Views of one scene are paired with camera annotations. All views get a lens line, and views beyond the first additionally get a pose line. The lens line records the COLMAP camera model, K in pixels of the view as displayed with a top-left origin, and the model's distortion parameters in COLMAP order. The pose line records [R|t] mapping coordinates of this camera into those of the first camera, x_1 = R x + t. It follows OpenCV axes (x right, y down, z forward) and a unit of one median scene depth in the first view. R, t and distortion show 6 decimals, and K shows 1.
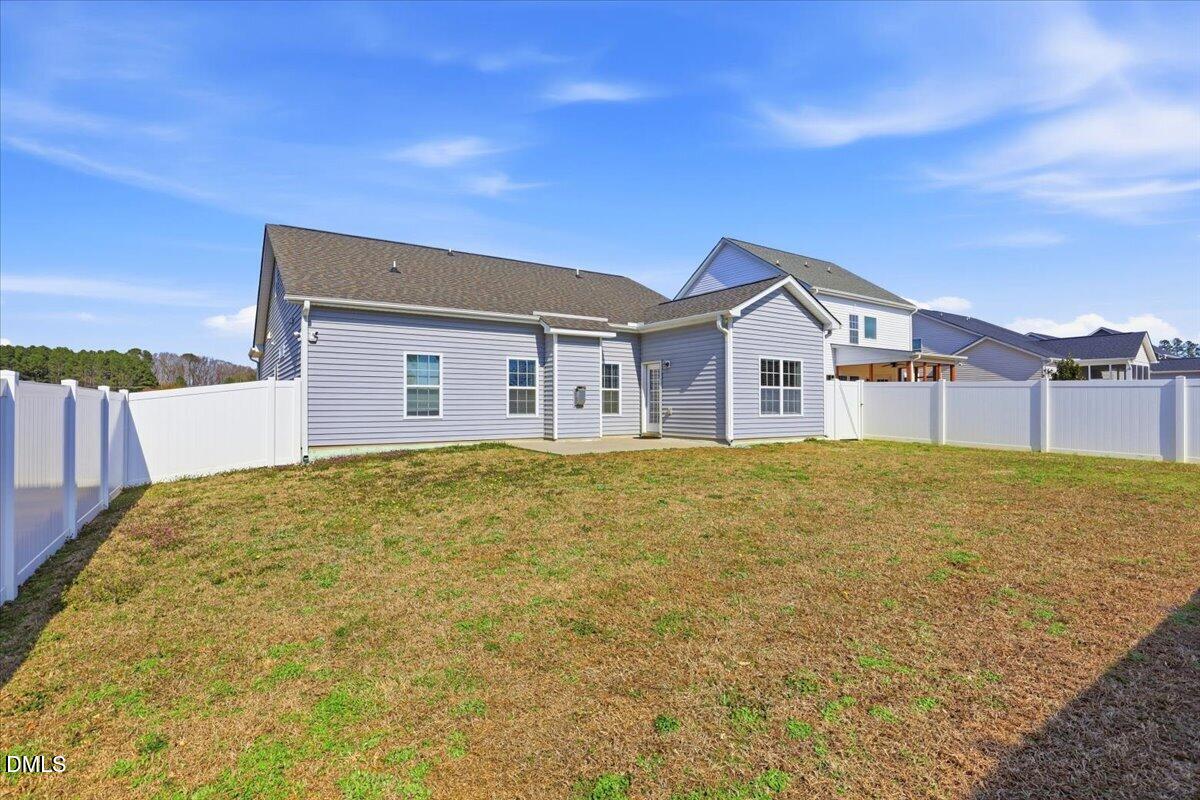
lens RADIAL K [[557.4, 0, 600.0], [0, 557.4, 400.0], [0, 0, 1]] dist [-0.037872, 0.000142]
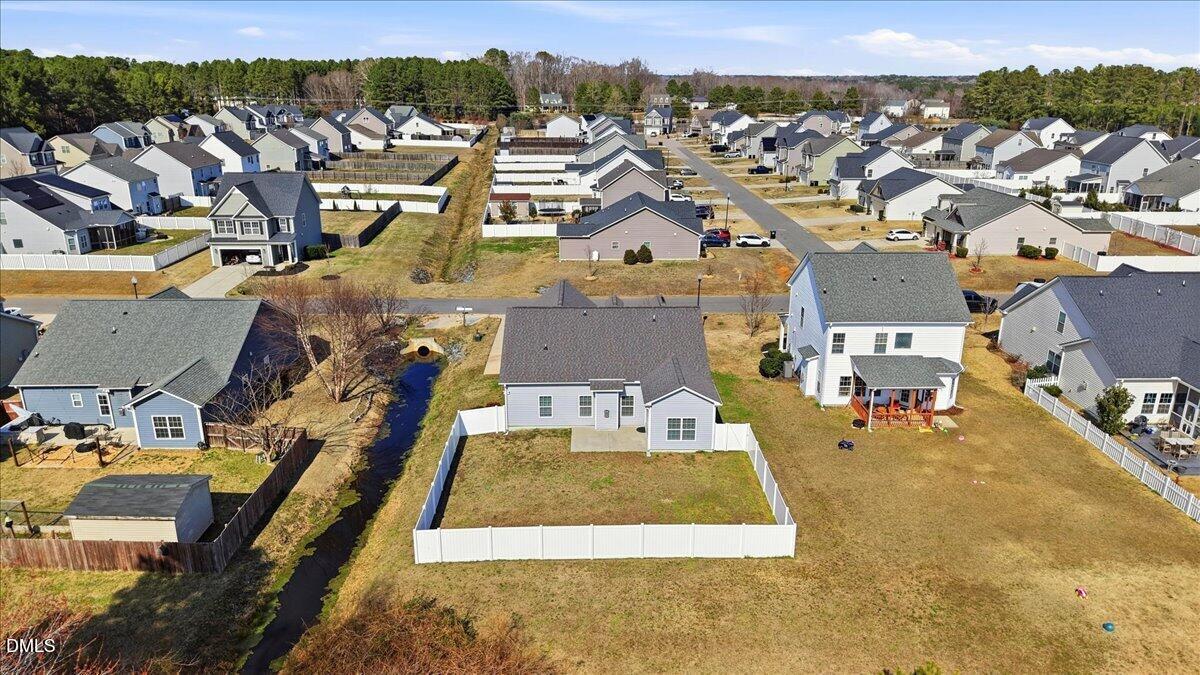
lens RADIAL K [[807.3, 0, 601.1], [0, 807.3, 337.0], [0, 0, 1]] dist [0.097599, -0.142810]
pose [[0.844095, 0.171316, -0.508089, 1.681744], [-0.003998, 0.949569, 0.313532, -1.431482], [0.536178, -0.262619, 0.802212, -1.756424]]
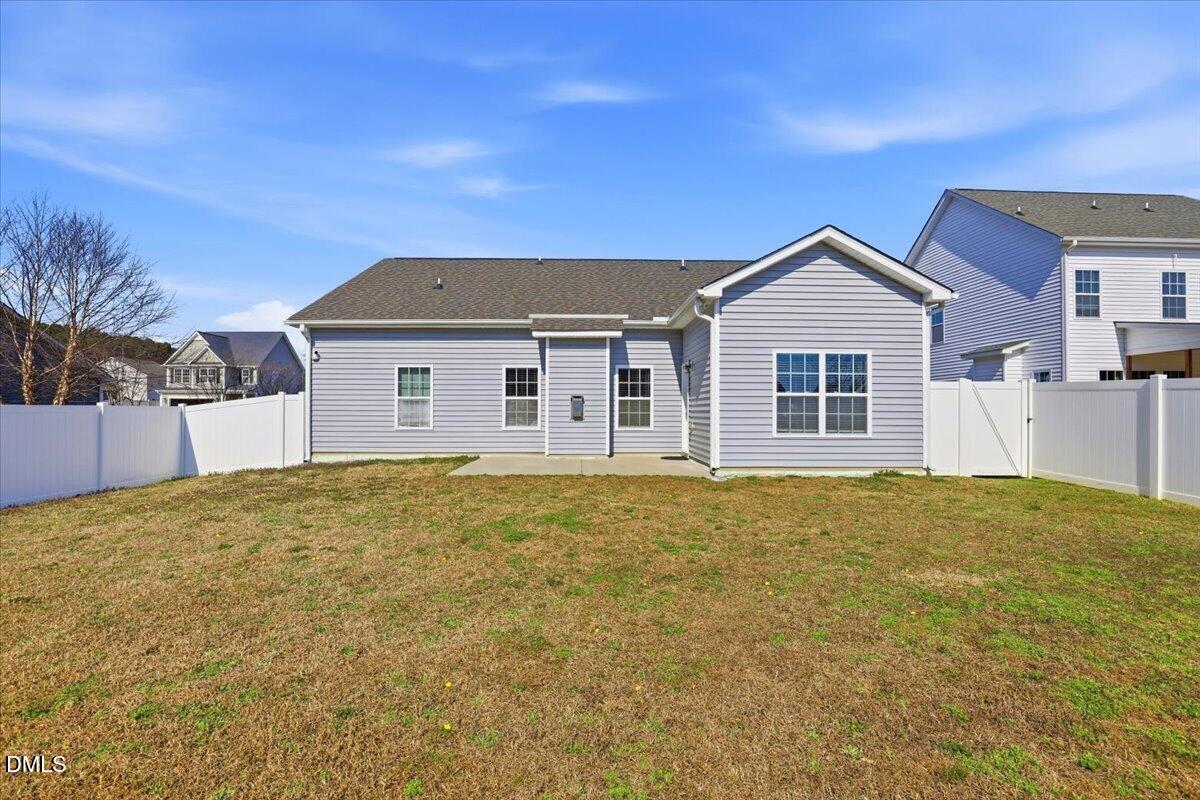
lens RADIAL K [[562.1, 0, 596.6], [0, 562.1, 405.7], [0, 0, 1]] dist [-0.031272, 0.001586]
pose [[0.843369, -0.001936, -0.537331, 0.463422], [0.000364, 0.999995, -0.003032, -0.006365], [0.537334, 0.002361, 0.843366, 0.276064]]
